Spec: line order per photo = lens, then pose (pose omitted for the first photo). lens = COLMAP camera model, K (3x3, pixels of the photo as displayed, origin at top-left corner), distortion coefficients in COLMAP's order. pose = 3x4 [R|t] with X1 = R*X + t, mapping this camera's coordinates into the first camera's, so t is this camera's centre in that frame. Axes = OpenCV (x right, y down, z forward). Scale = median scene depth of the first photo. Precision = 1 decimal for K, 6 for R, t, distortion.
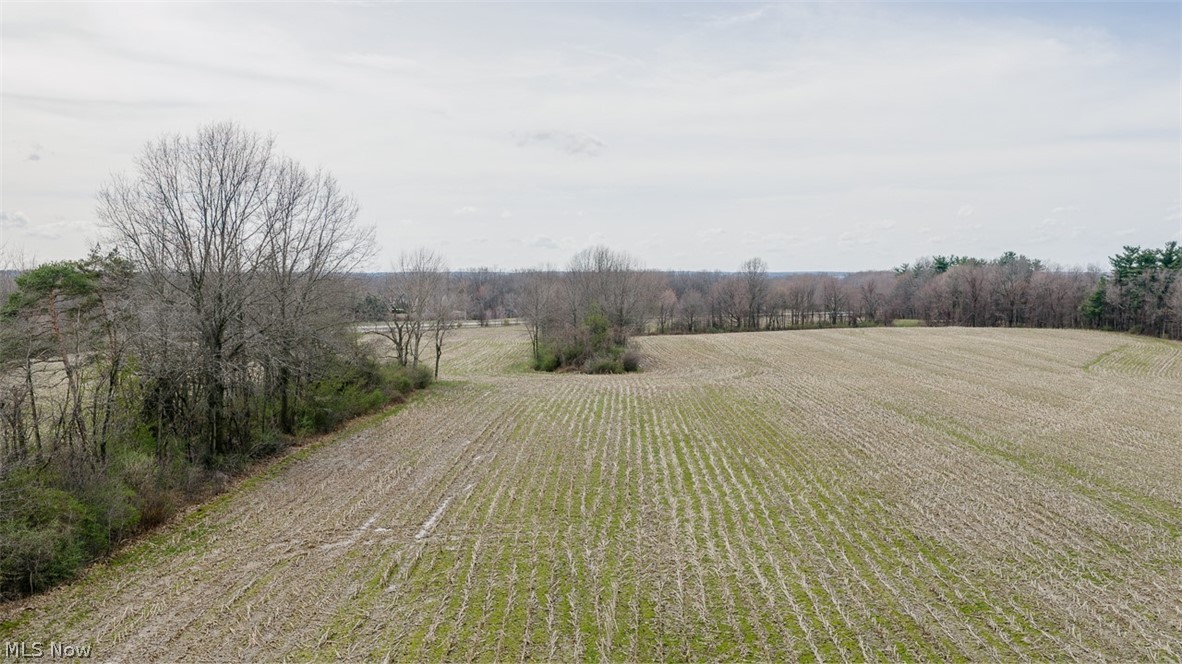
lens RADIAL K [[962.7, 0, 591.0], [0, 962.7, 332.0], [0, 0, 1]] dist [0.031491, -0.069700]
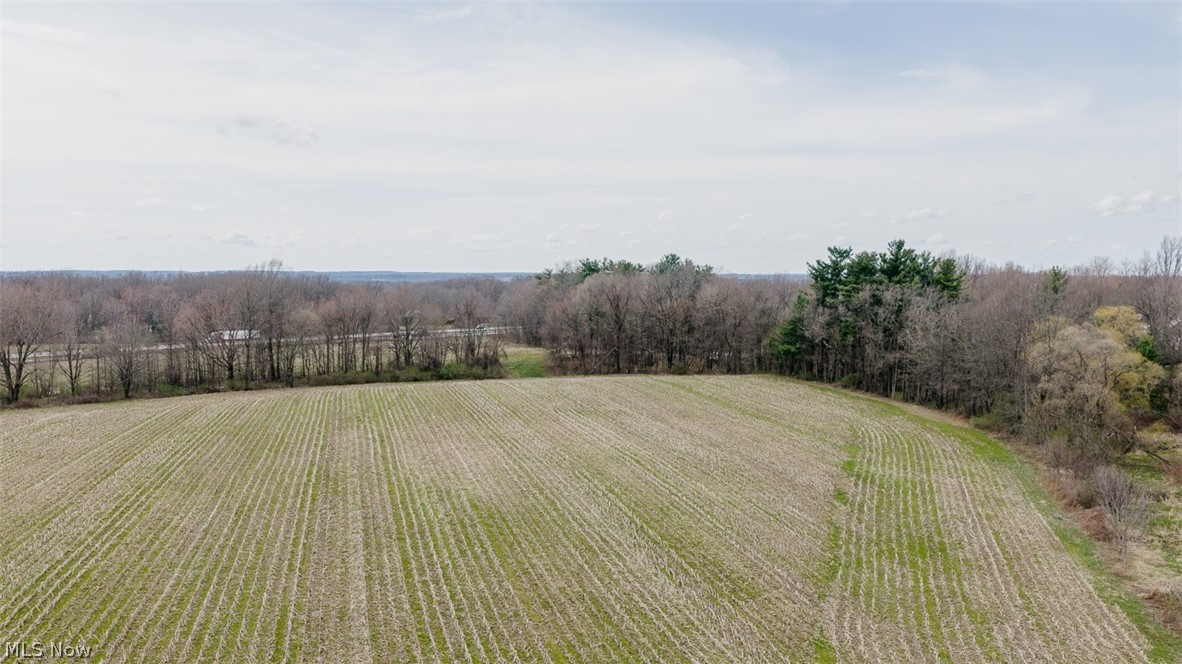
lens RADIAL K [[962.7, 0, 591.0], [0, 962.7, 332.0], [0, 0, 1]] dist [0.031491, -0.069700]
pose [[0.956121, -0.011324, 0.292752, 0.213077], [0.011283, 0.999935, 0.001827, -0.035438], [-0.292753, 0.001557, 0.956187, 0.432523]]
